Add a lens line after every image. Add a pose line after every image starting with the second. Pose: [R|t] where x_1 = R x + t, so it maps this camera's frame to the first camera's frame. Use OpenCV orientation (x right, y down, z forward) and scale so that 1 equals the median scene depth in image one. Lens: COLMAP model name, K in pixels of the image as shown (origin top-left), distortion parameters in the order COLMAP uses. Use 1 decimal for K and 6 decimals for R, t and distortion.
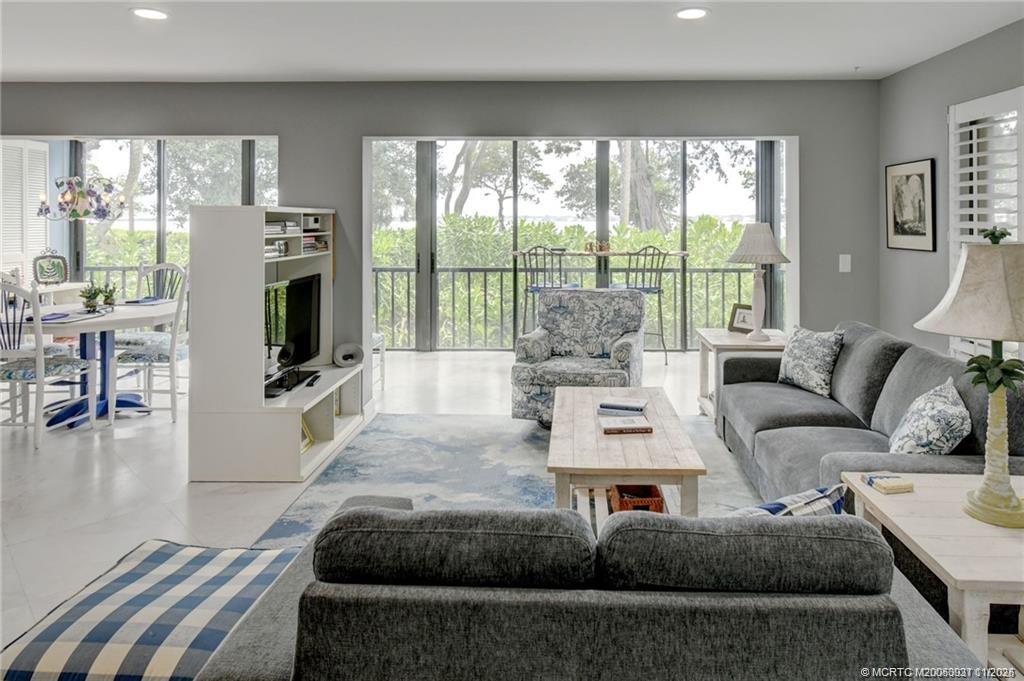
lens RADIAL K [[658.2, 0, 549.9], [0, 658.2, 218.2], [0, 0, 1]] dist [0.001664, 0.010300]
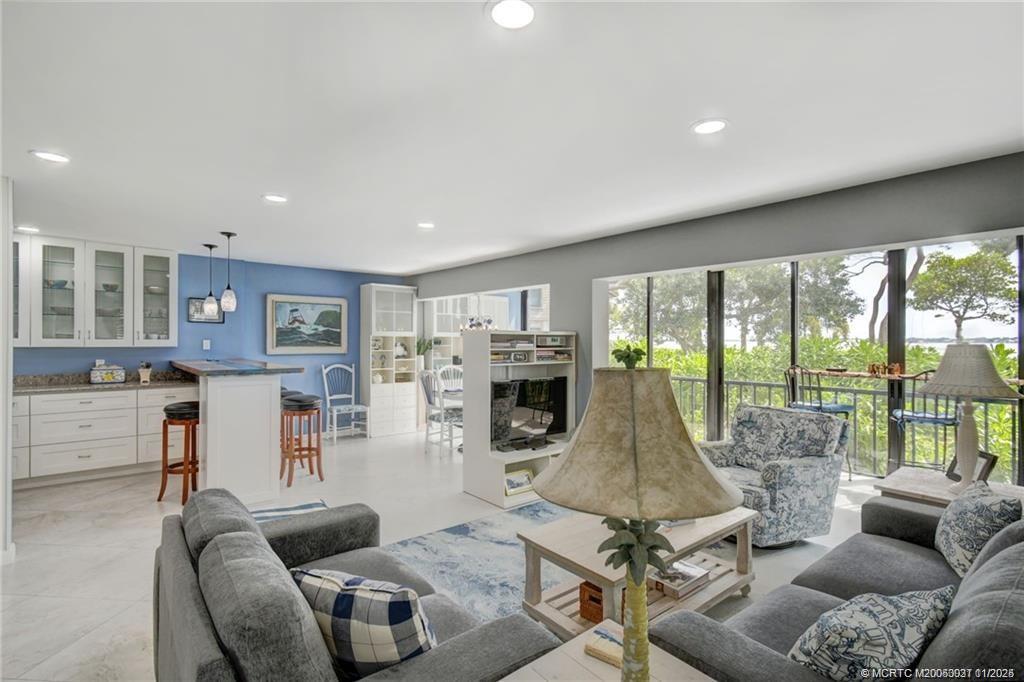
lens RADIAL K [[484.5, 0, 517.1], [0, 484.5, 337.5], [0, 0, 1]] dist [0.004360, -0.002177]
pose [[0.656414, -0.001788, -0.754399, 0.380721], [-0.001245, 0.999993, -0.003453, 0.002132], [0.754400, 0.003206, 0.656407, 0.209593]]
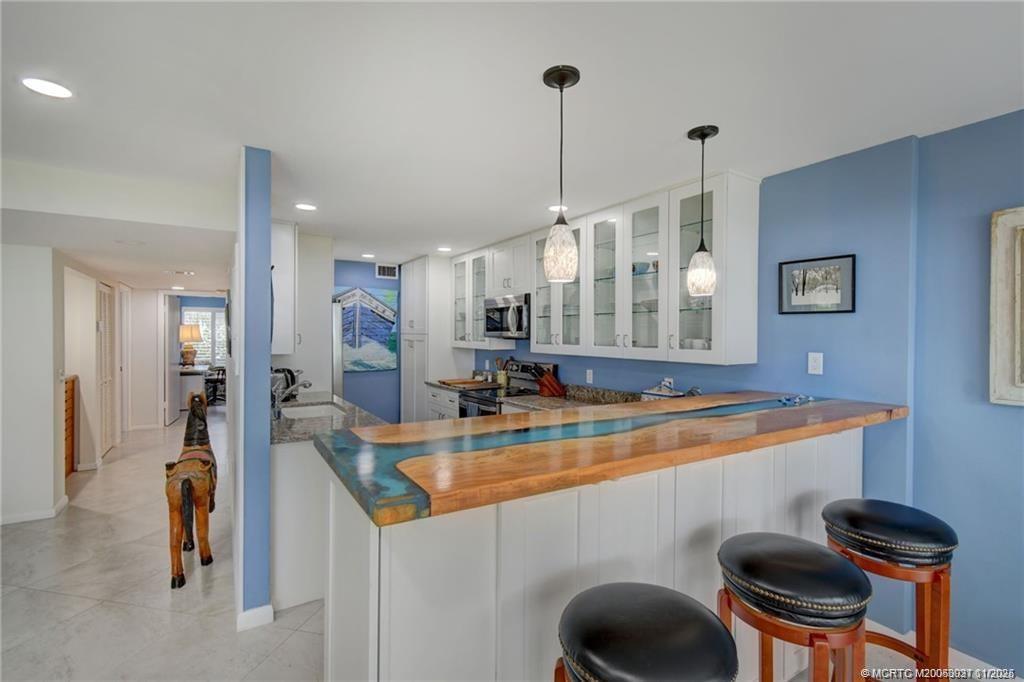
lens RADIAL K [[484.5, 0, 517.1], [0, 484.5, 337.8], [0, 0, 1]] dist [0.004360, -0.002177]
pose [[-0.842534, -0.005865, -0.538611, -0.512561], [-0.008438, 0.999962, 0.002310, -0.010104], [0.538577, 0.006491, -0.842551, 0.712459]]
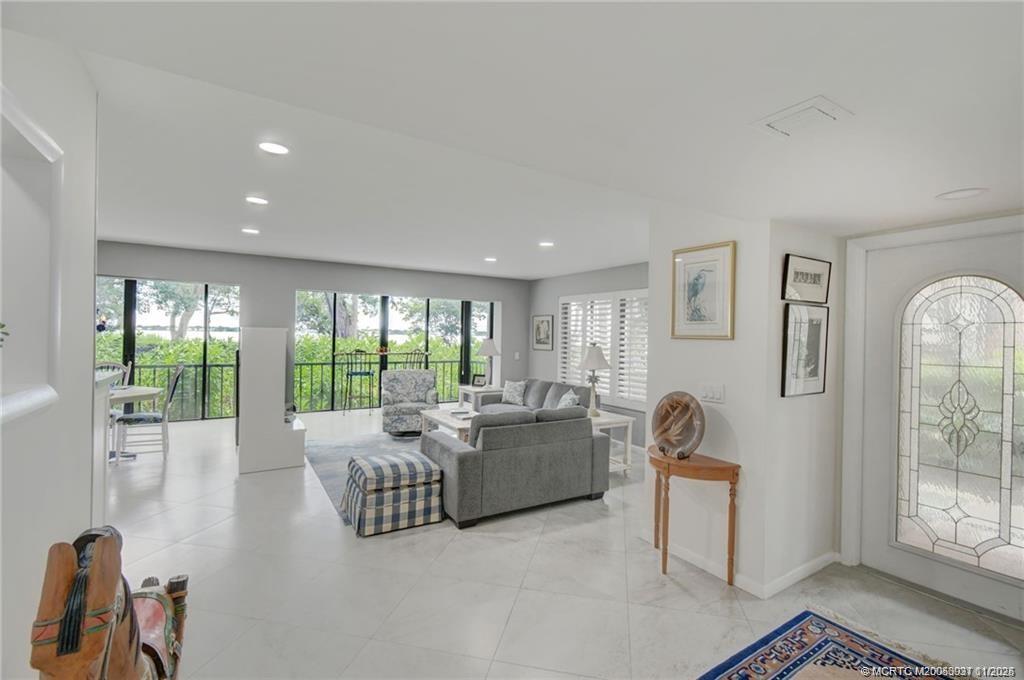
lens RADIAL K [[455.1, 0, 515.1], [0, 455.1, 339.8], [0, 0, 1]] dist [0.002979, -0.001212]
pose [[0.843611, 0.009474, 0.536872, -0.445038], [-0.018586, 0.999760, 0.011562, -0.008761], [-0.536634, -0.019732, 0.843585, -0.390915]]
